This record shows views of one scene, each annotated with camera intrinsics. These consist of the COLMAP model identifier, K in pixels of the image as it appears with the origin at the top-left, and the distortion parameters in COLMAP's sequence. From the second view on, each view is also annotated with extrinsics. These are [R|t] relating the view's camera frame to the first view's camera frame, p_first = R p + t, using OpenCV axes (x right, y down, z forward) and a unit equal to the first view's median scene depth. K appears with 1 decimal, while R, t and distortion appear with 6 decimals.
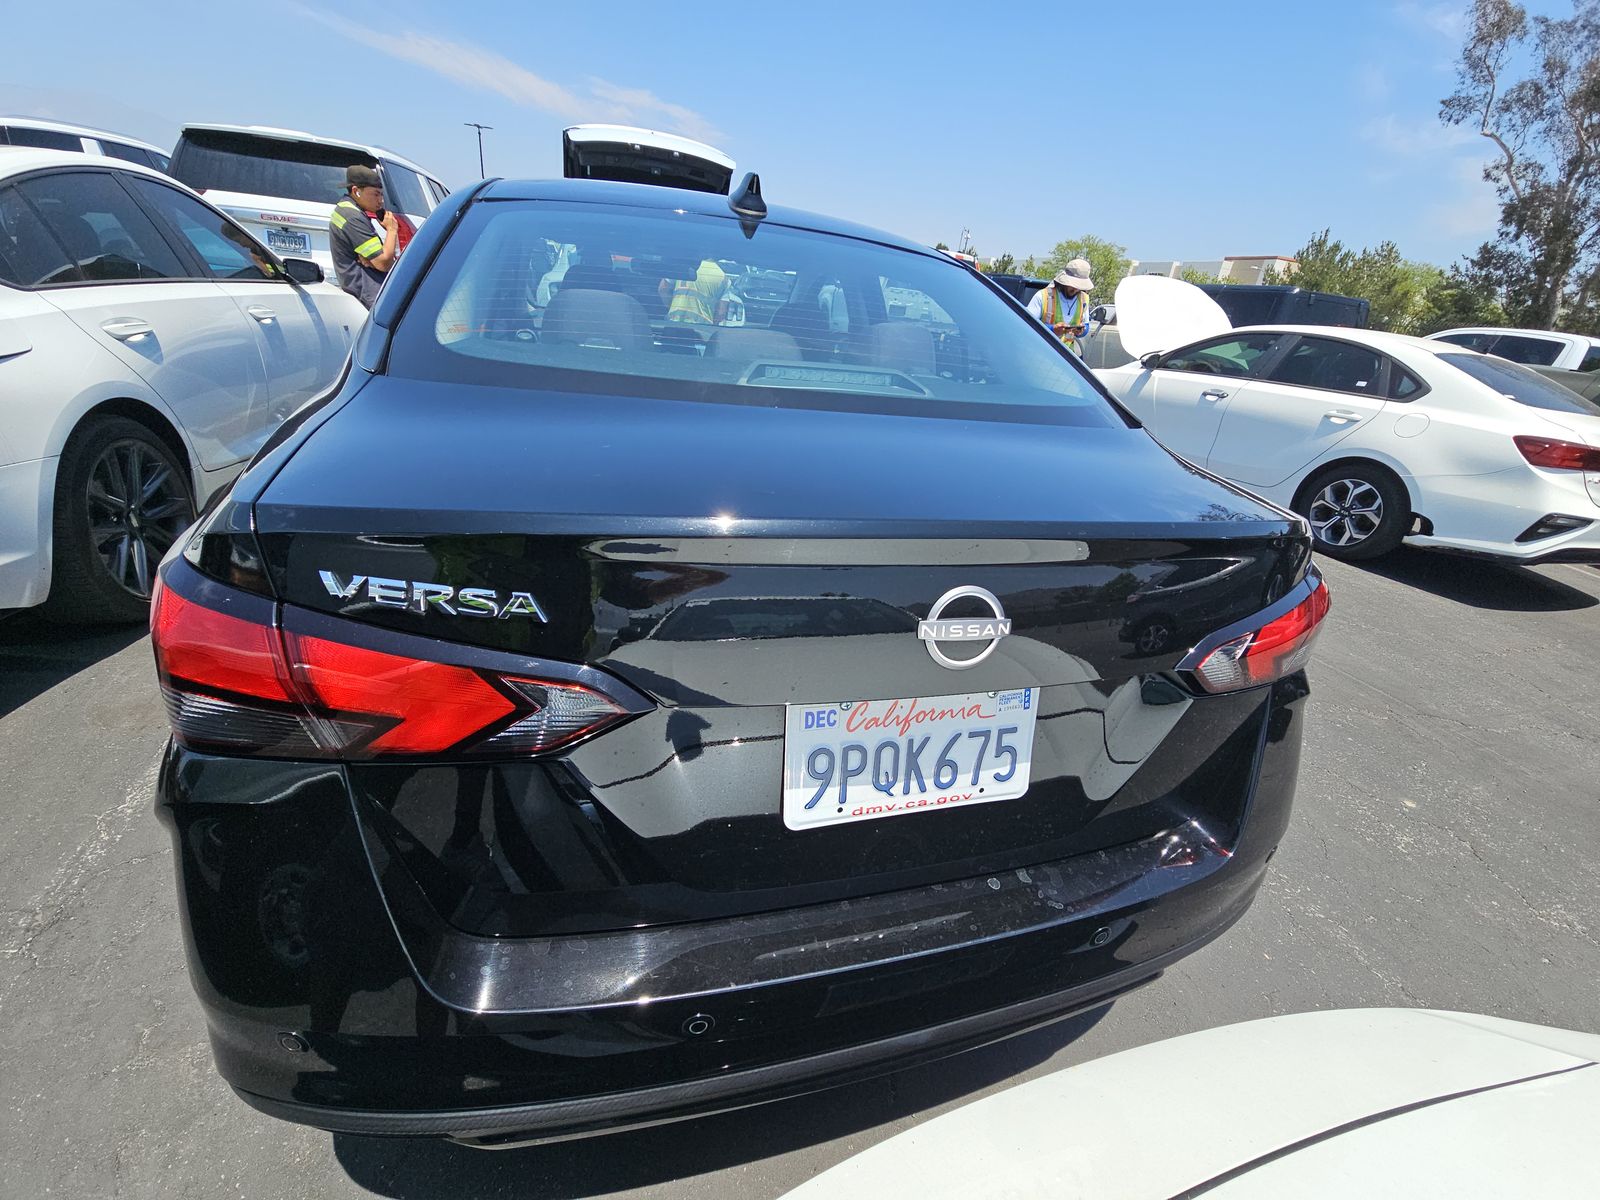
lens RADIAL K [[656.0, 0, 800.0], [0, 656.0, 600.0], [0, 0, 1]] dist [0.051644, -0.029421]
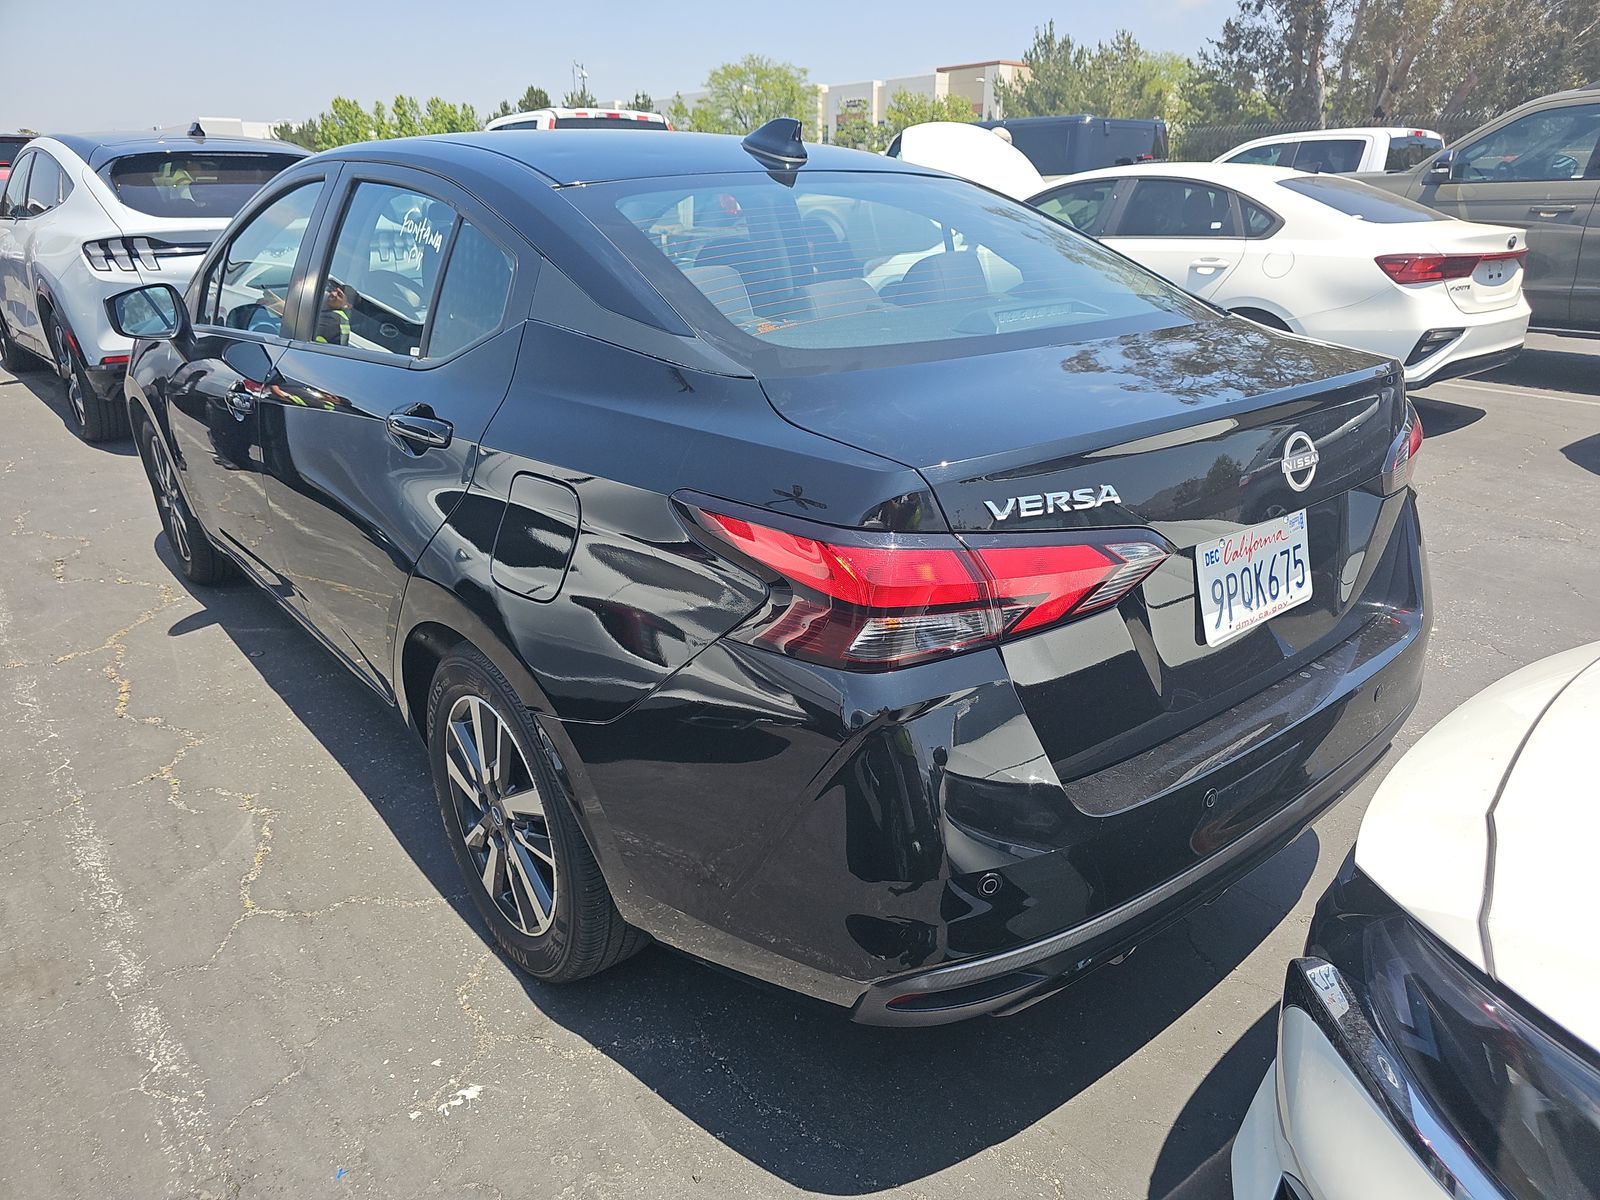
lens RADIAL K [[1069.2, 0, 800.0], [0, 1069.2, 600.0], [0, 0, 1]] dist [0.001558, 0.000764]
pose [[0.917621, -0.249483, 0.309404, -0.143008], [0.262850, 0.964836, -0.001572, 0.004618], [-0.298132, 0.082770, 0.950929, -0.081329]]
